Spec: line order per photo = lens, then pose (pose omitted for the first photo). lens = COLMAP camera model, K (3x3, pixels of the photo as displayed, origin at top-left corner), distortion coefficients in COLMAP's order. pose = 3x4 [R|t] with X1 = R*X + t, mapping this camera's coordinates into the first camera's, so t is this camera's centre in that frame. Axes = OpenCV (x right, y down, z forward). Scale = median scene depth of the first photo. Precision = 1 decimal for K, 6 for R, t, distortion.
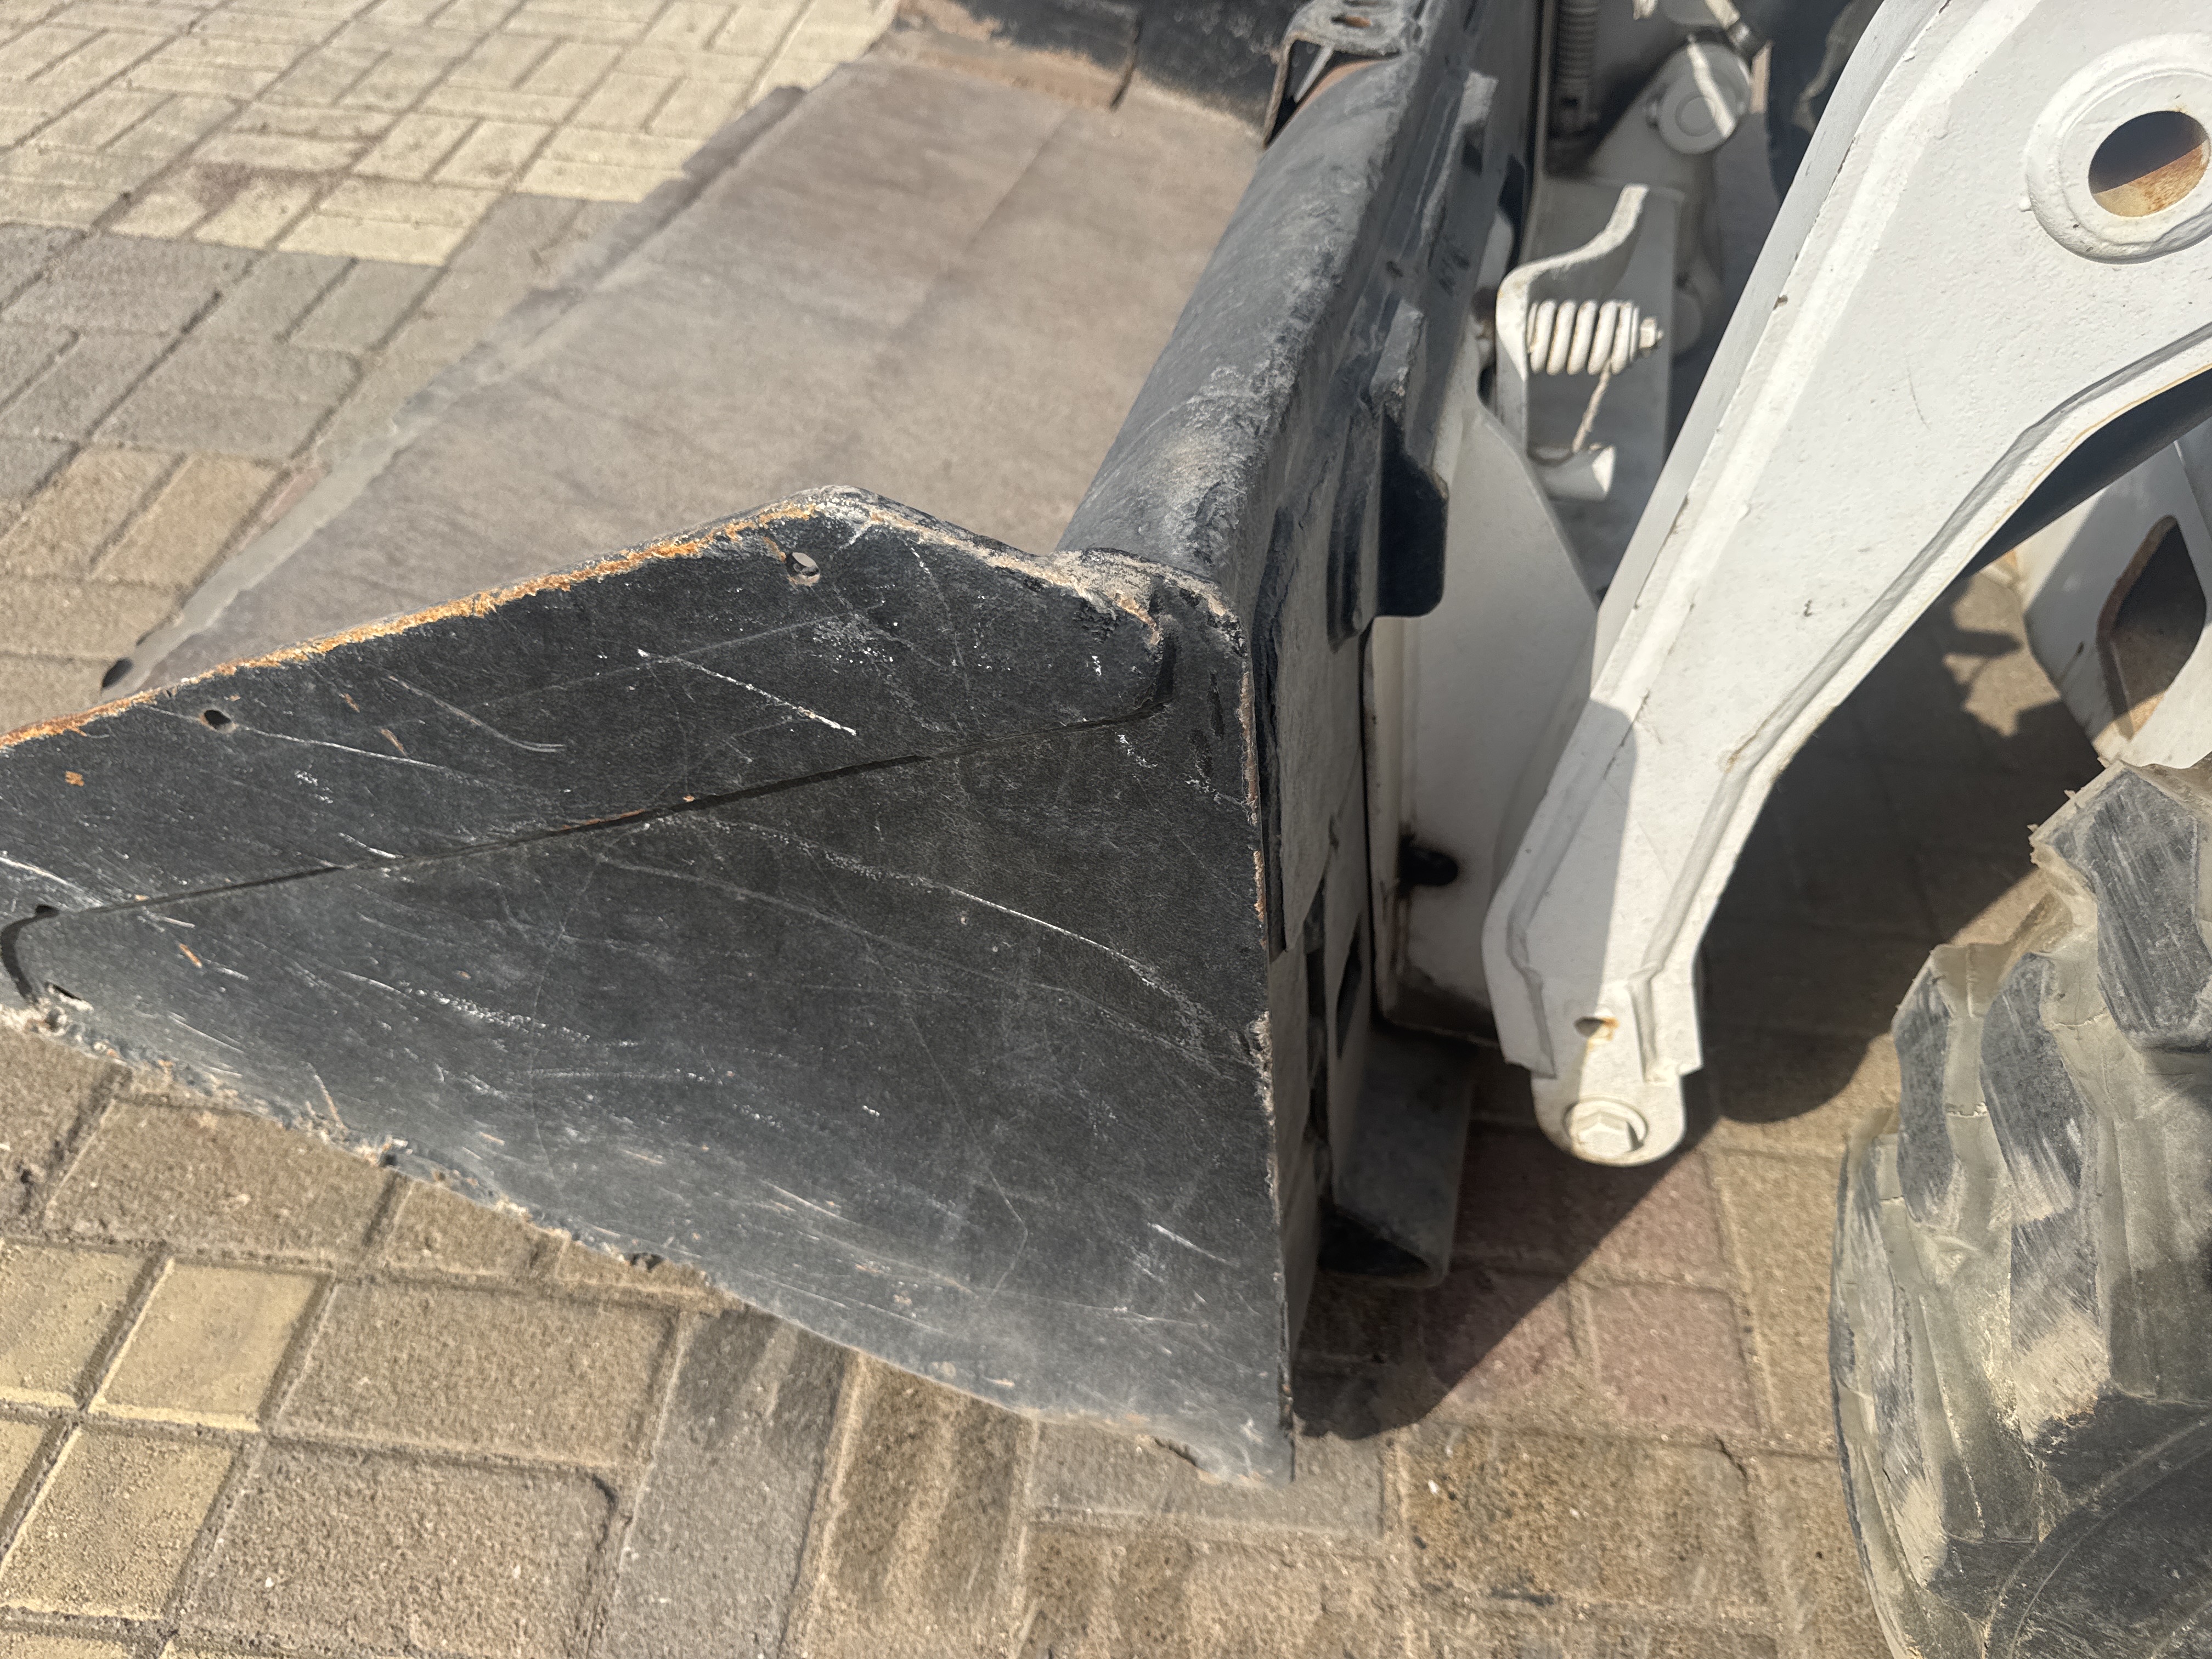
lens RADIAL K [[1616.9, 0, 1115.0], [0, 1616.9, 831.6], [0, 0, 1]] dist [0.033907, -0.055227]
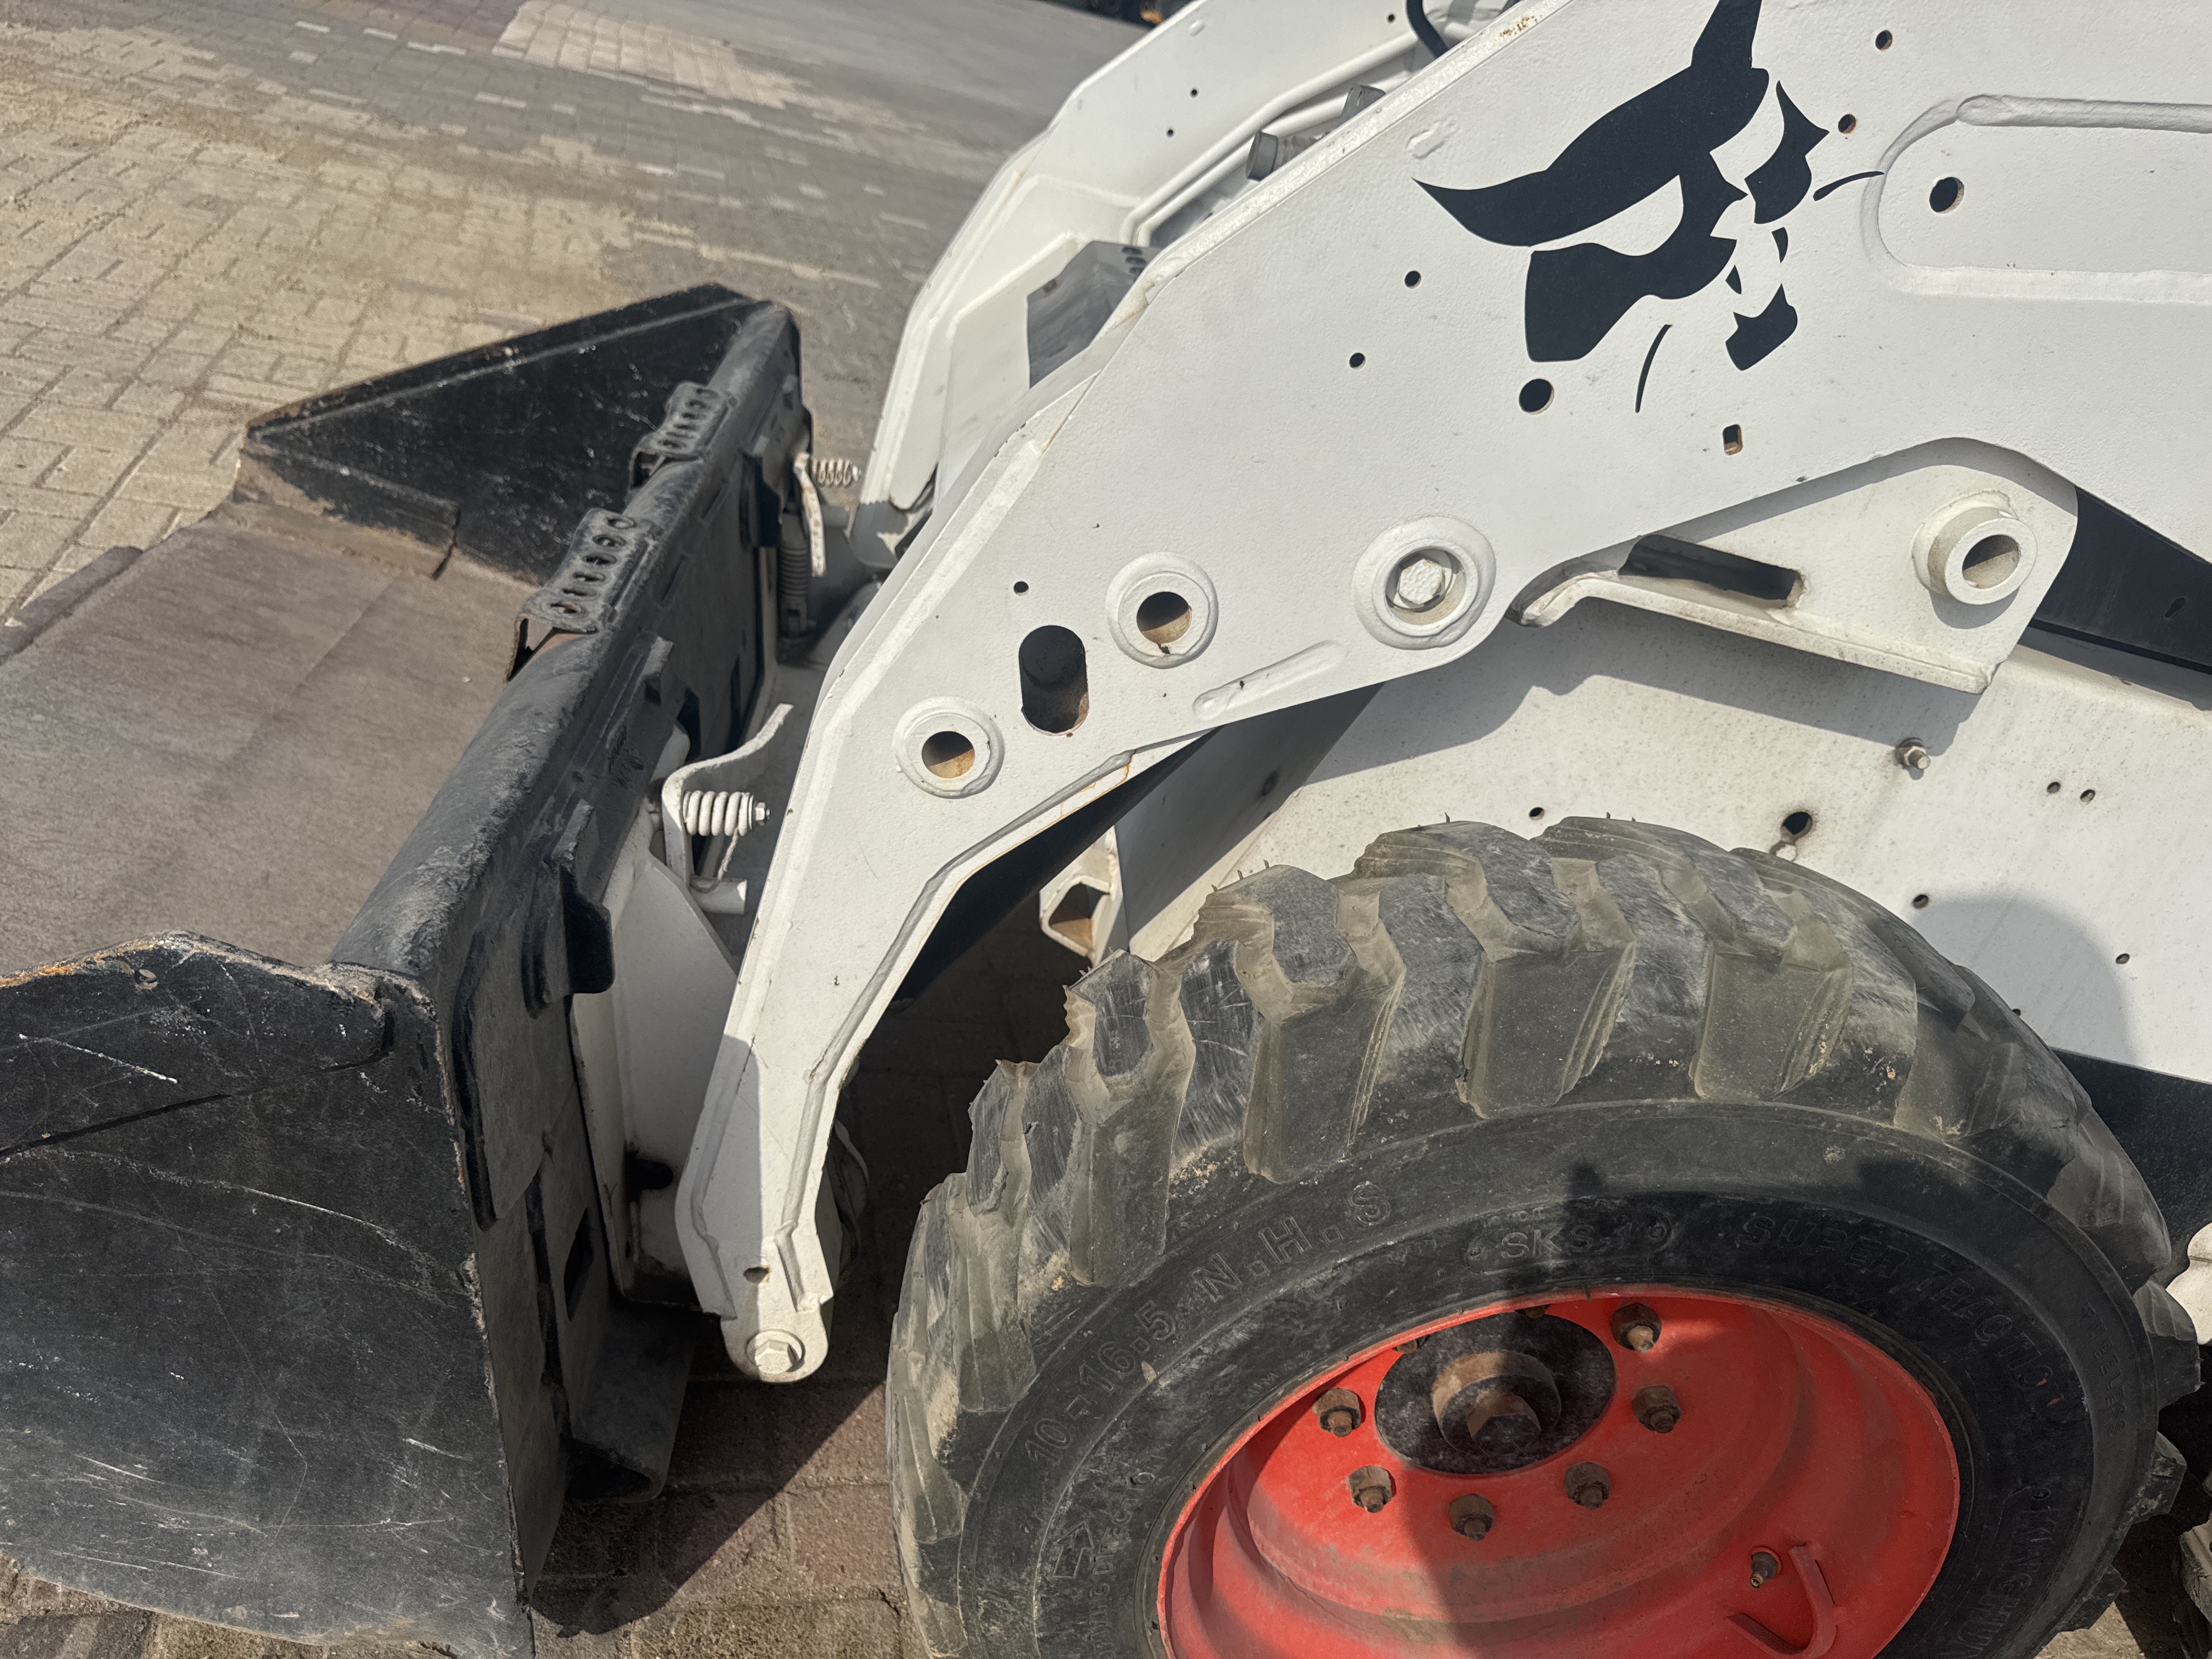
lens RADIAL K [[1616.9, 0, 1119.5], [0, 1616.9, 841.5], [0, 0, 1]] dist [0.033907, -0.055227]
pose [[0.931519, 0.001720, 0.363690, 0.079572], [0.078147, 0.975685, -0.204772, 0.072260], [-0.355199, 0.219170, 0.908734, -0.547565]]
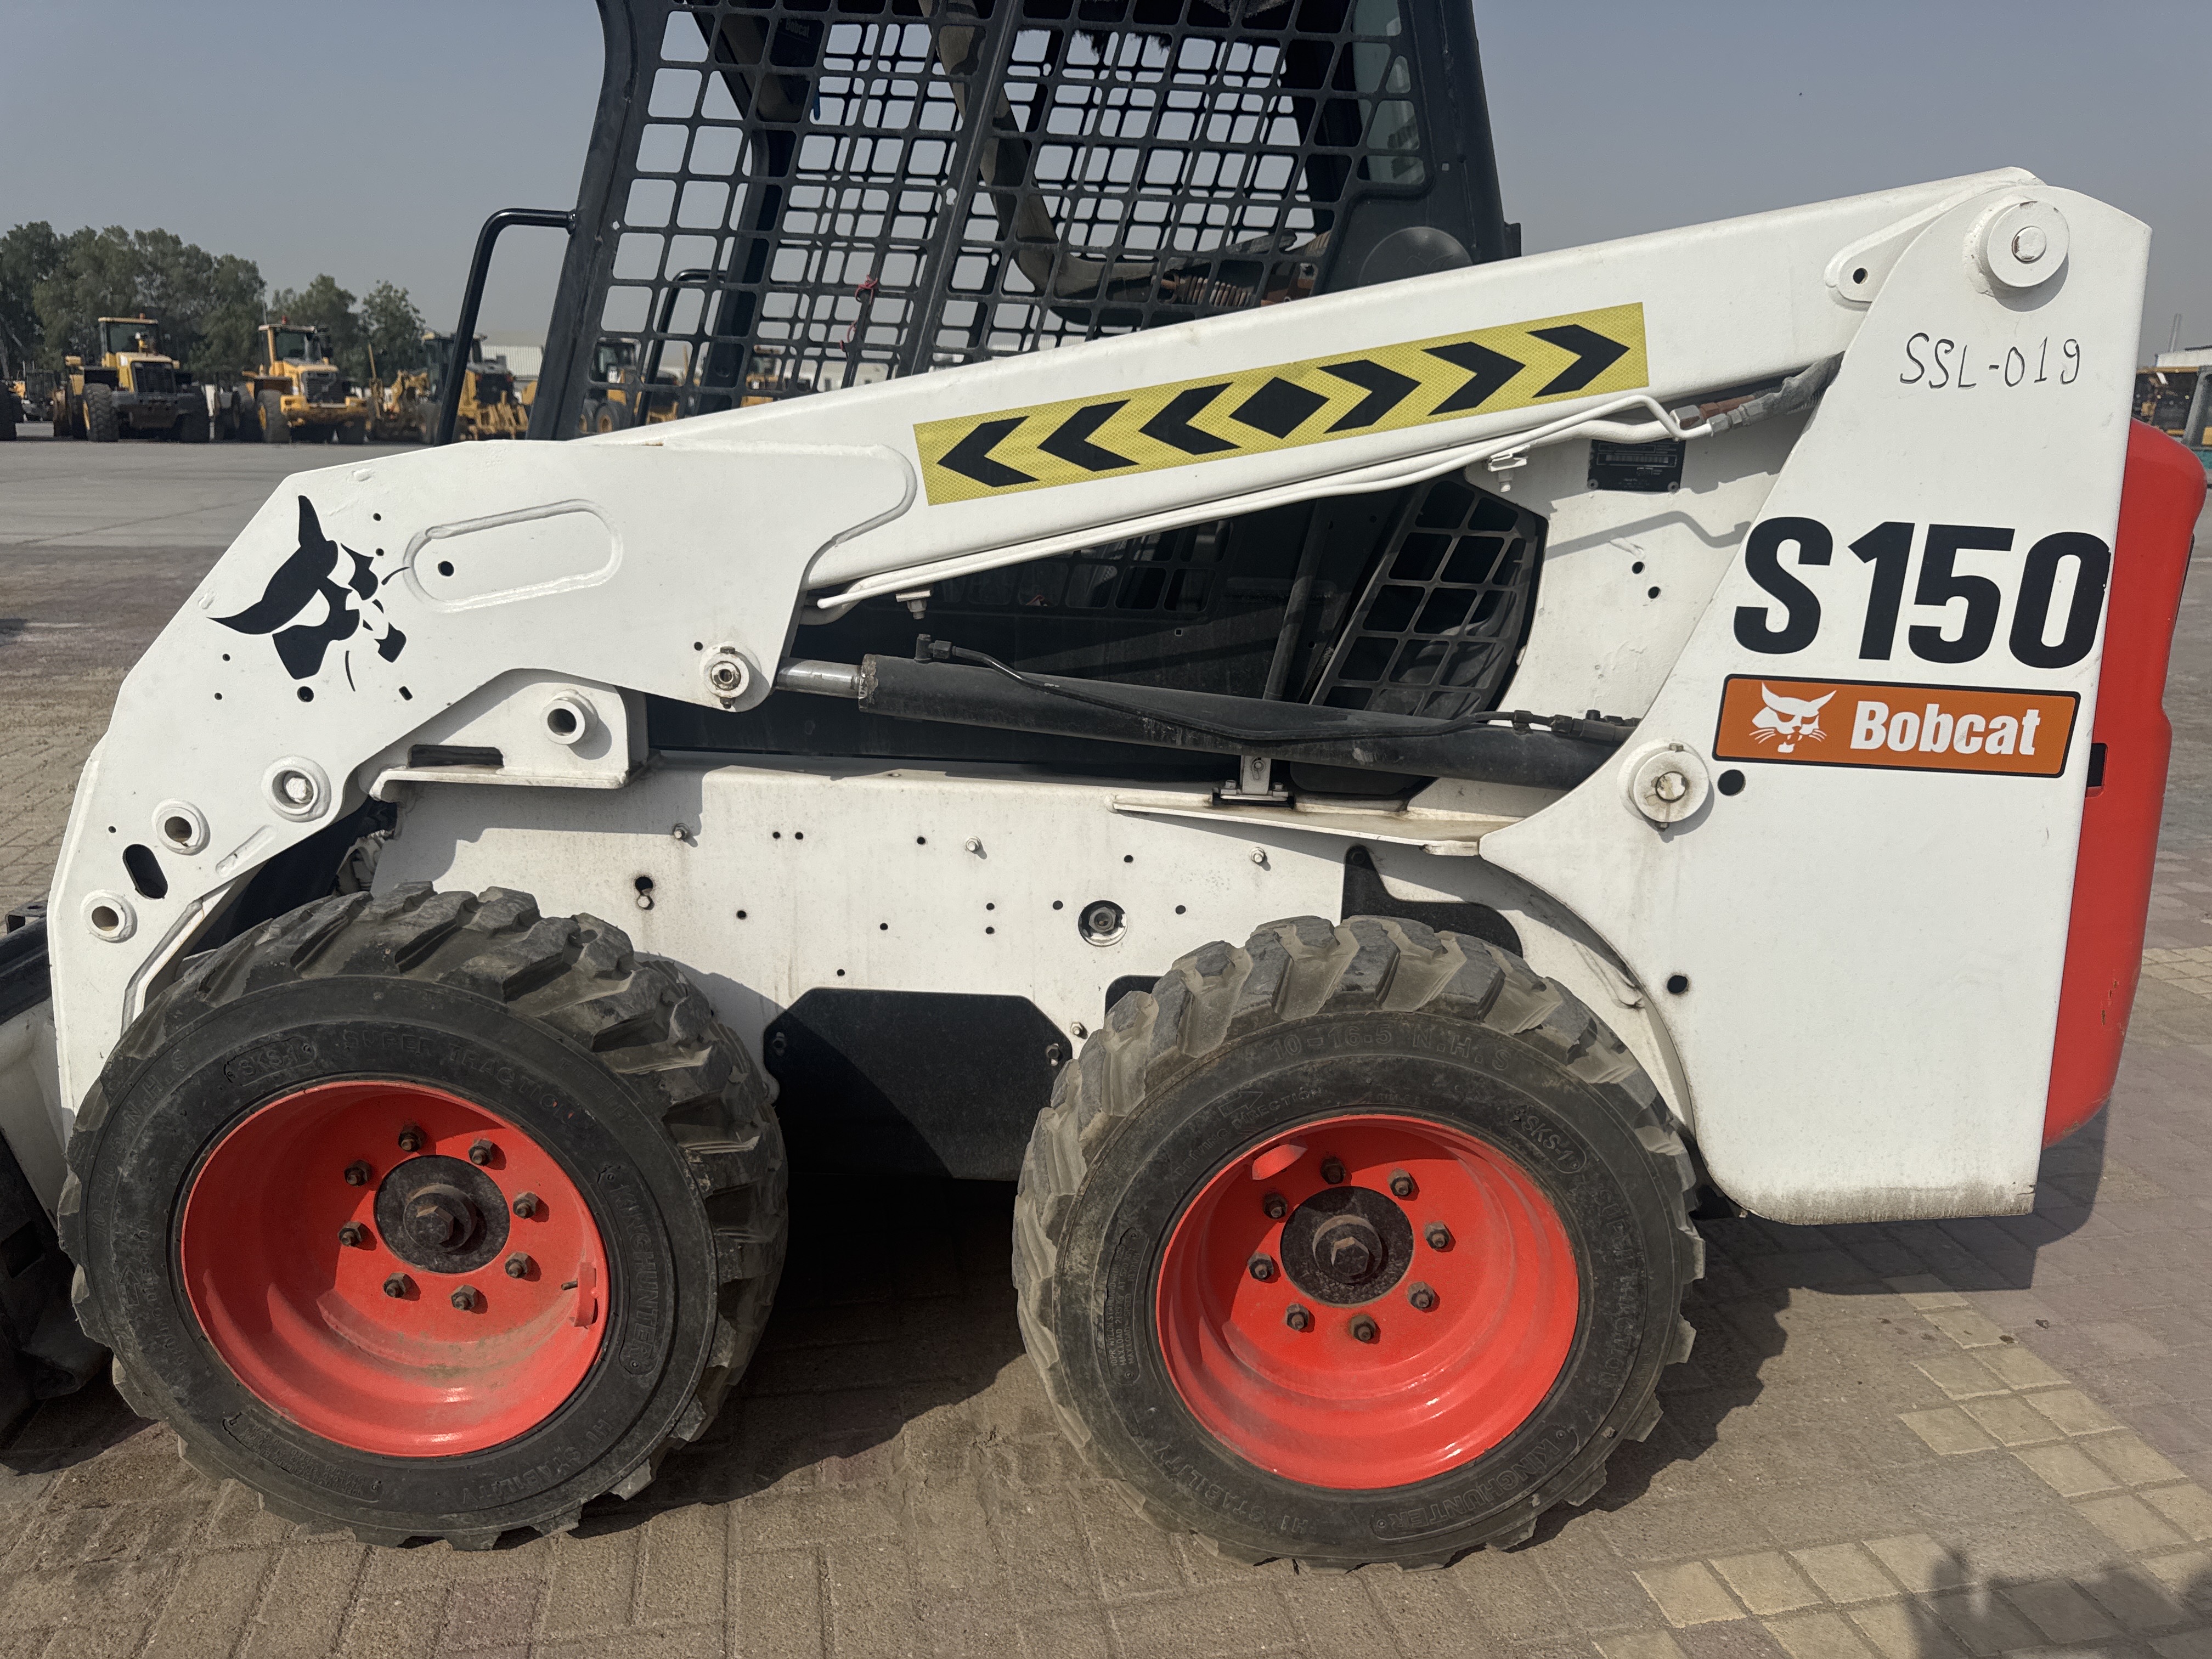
lens RADIAL K [[1616.9, 0, 1093.2], [0, 1616.9, 825.1], [0, 0, 1]] dist [0.033907, -0.055227]
pose [[0.963340, -0.107750, 0.245694, 1.784202], [0.210872, 0.870275, -0.445146, 1.477874], [-0.165857, 0.480637, 0.861092, -2.447472]]
